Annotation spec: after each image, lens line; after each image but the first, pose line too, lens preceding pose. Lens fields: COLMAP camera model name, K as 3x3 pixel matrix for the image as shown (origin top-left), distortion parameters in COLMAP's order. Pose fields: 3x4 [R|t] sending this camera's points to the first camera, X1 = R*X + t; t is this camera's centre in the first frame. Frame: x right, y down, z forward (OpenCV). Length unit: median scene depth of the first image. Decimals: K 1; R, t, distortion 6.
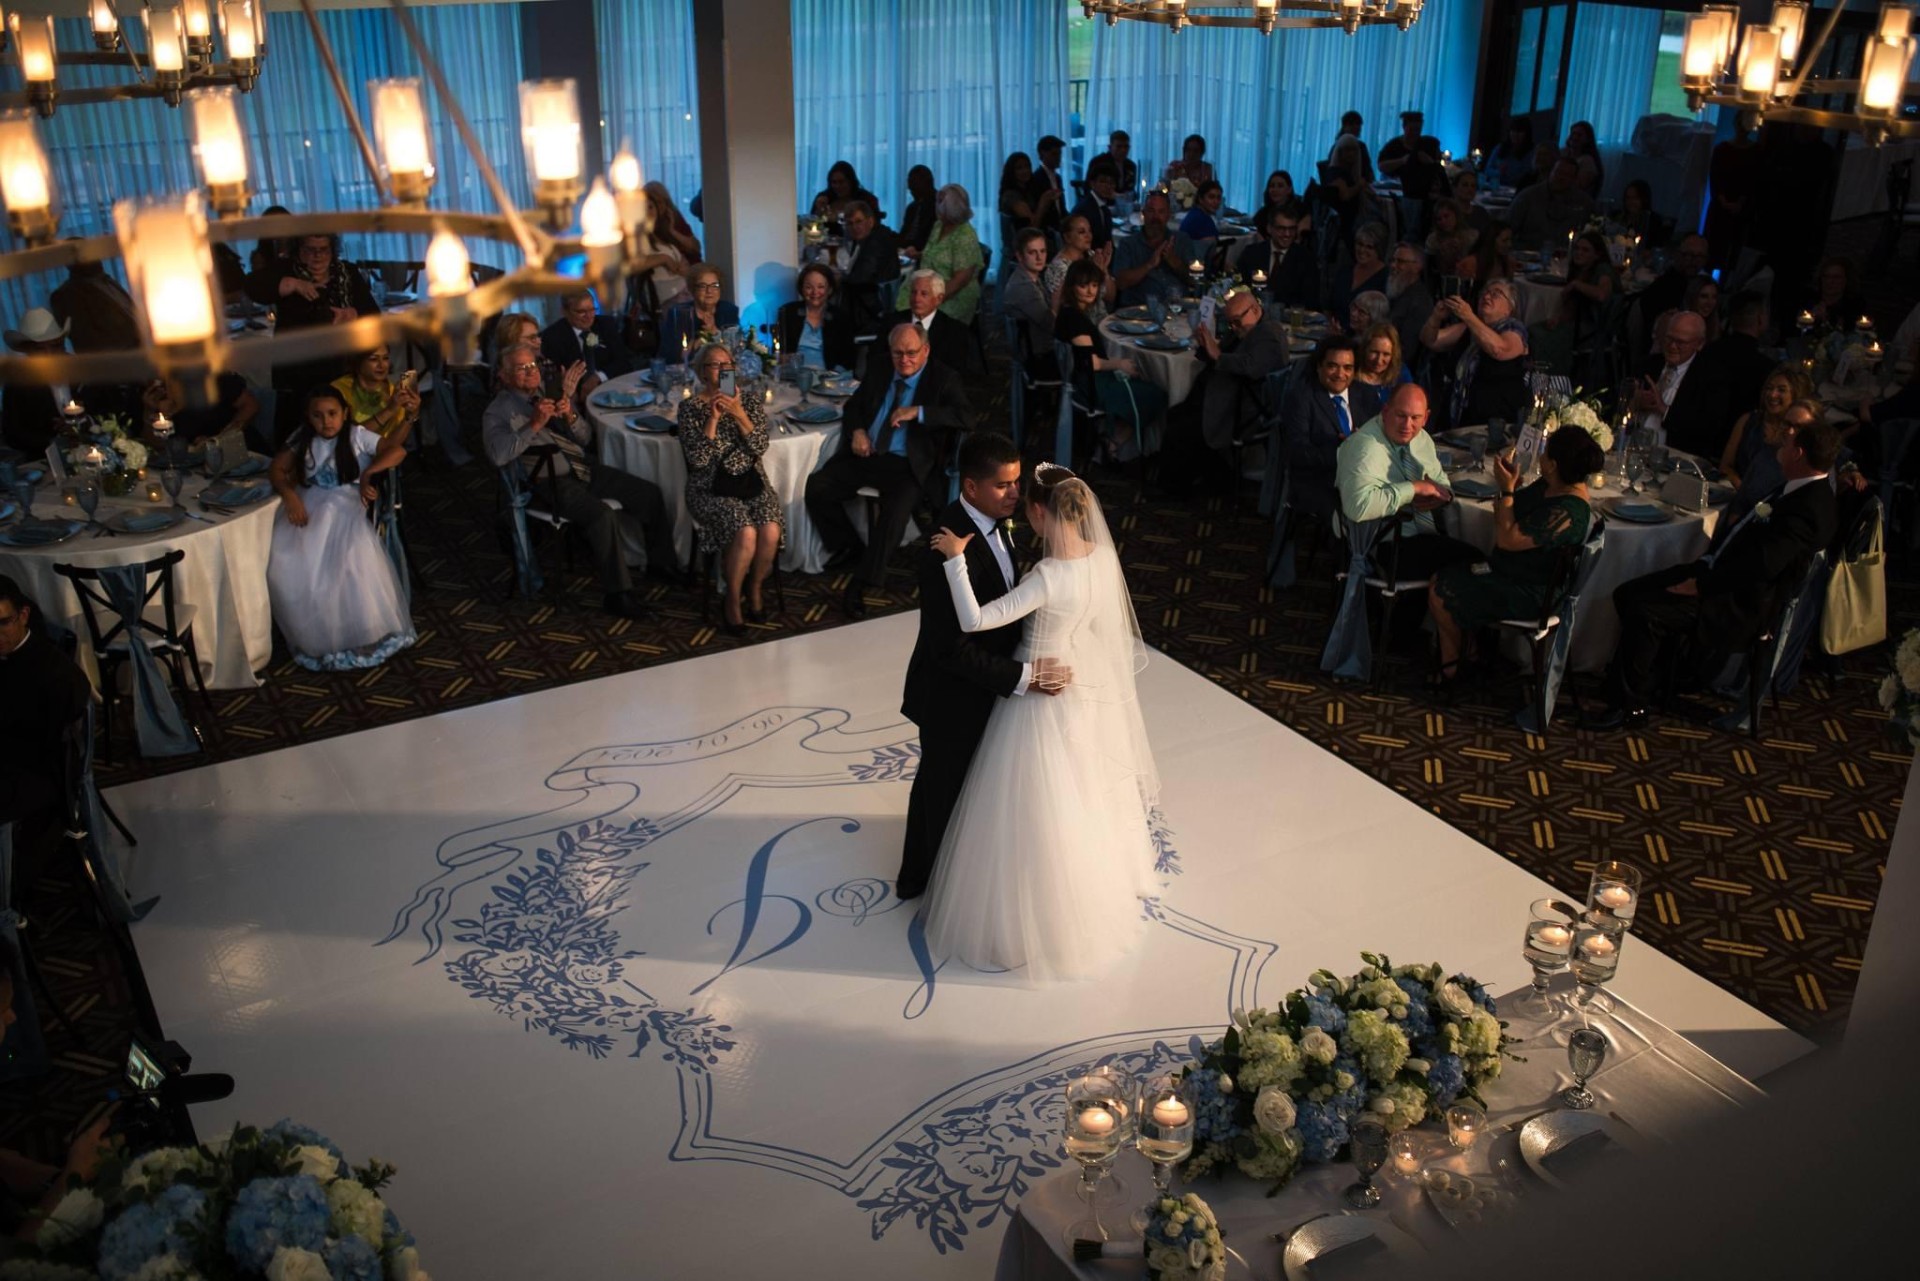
lens RADIAL K [[1886.3, 0, 965.6], [0, 1886.3, 648.5], [0, 0, 1]] dist [-0.047519, 0.000000]
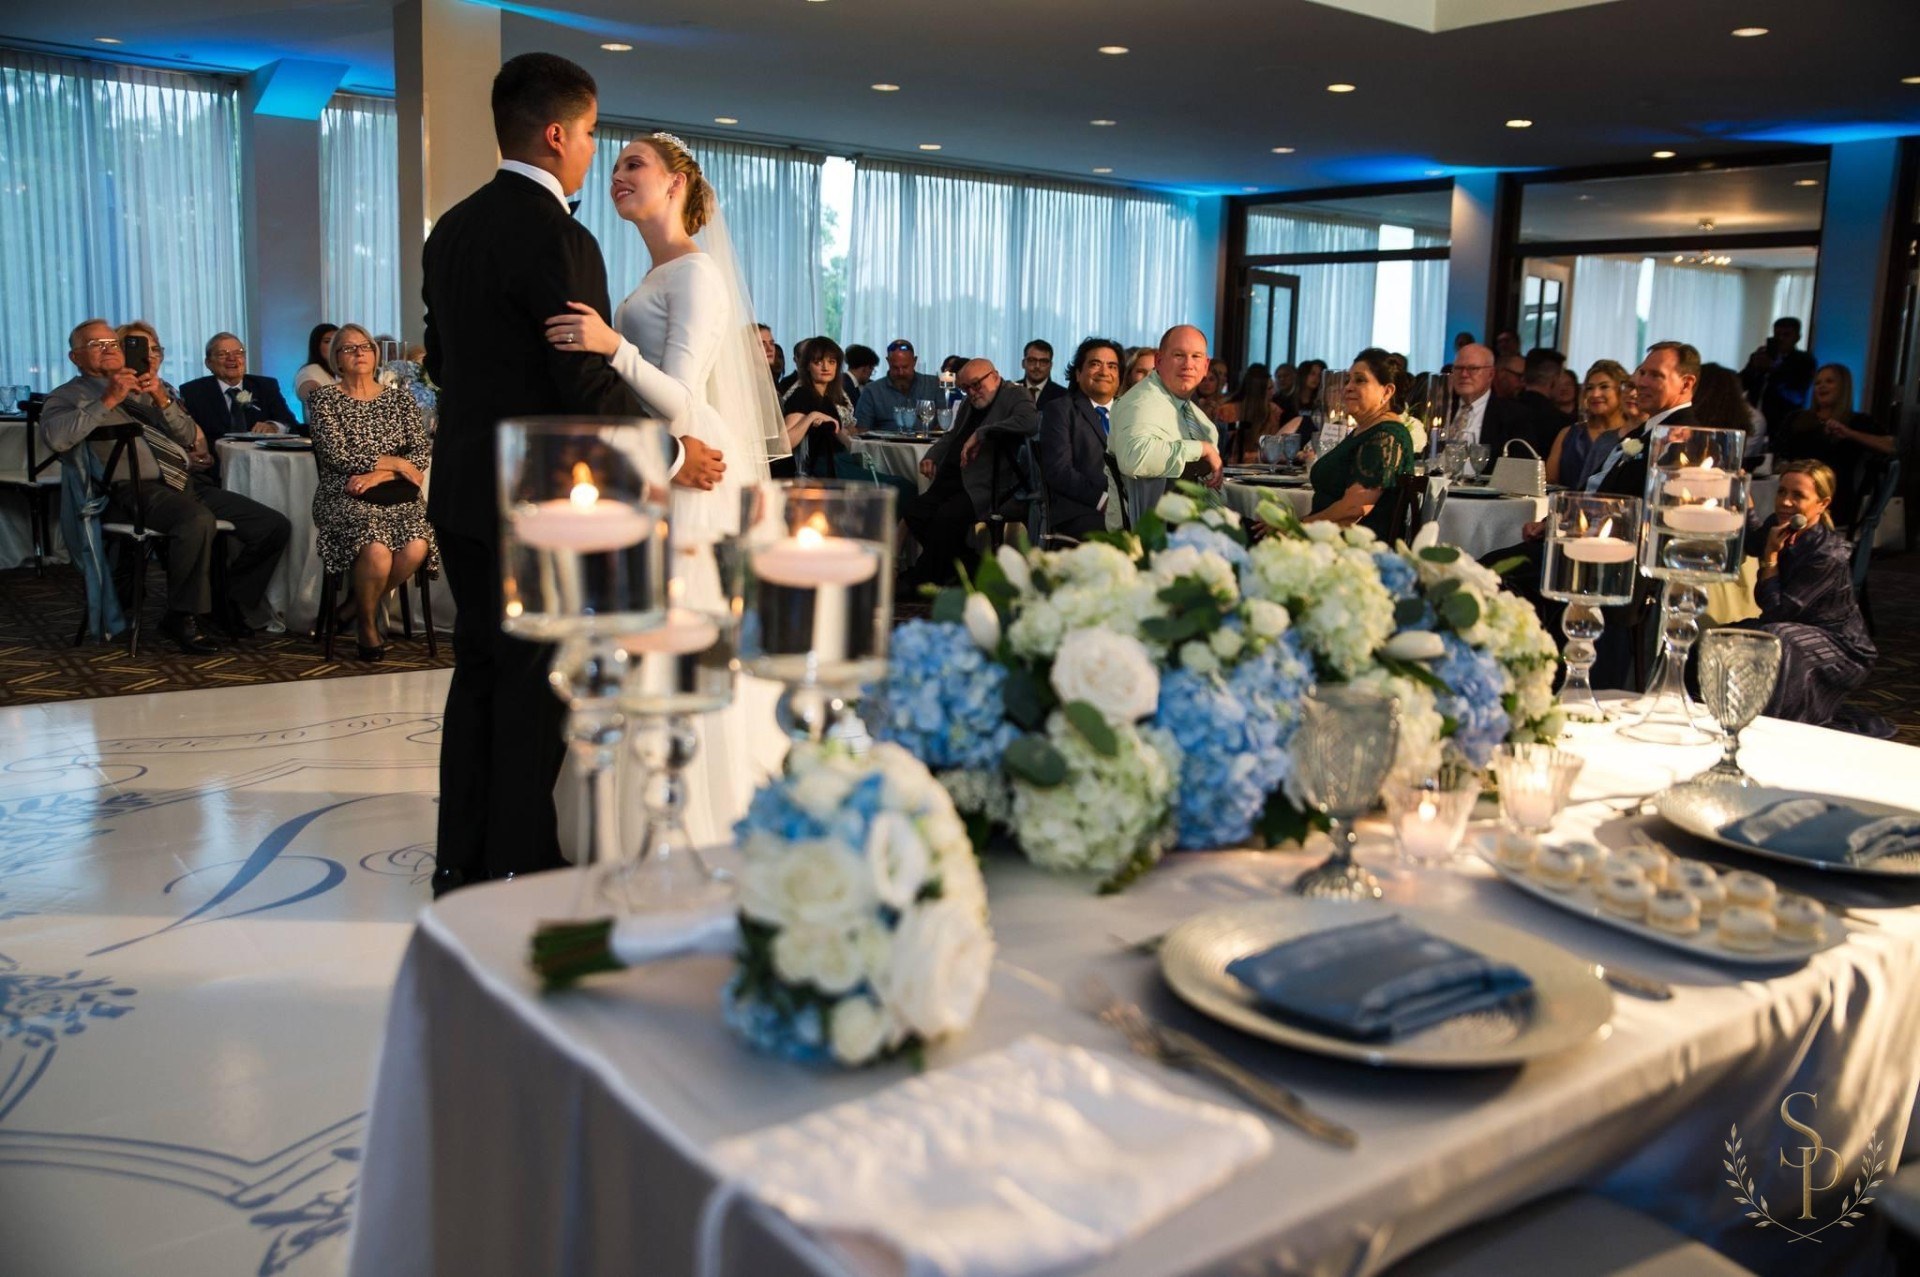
lens RADIAL K [[1627.3, 0, 954.1], [0, 1627.3, 626.4], [0, 0, 1]] dist [0.003254, 0.006677]
pose [[0.993461, -0.006648, 0.113982, 0.063896], [0.034792, 0.968451, -0.246762, 0.218368], [-0.108745, 0.249114, 0.962350, 0.456281]]
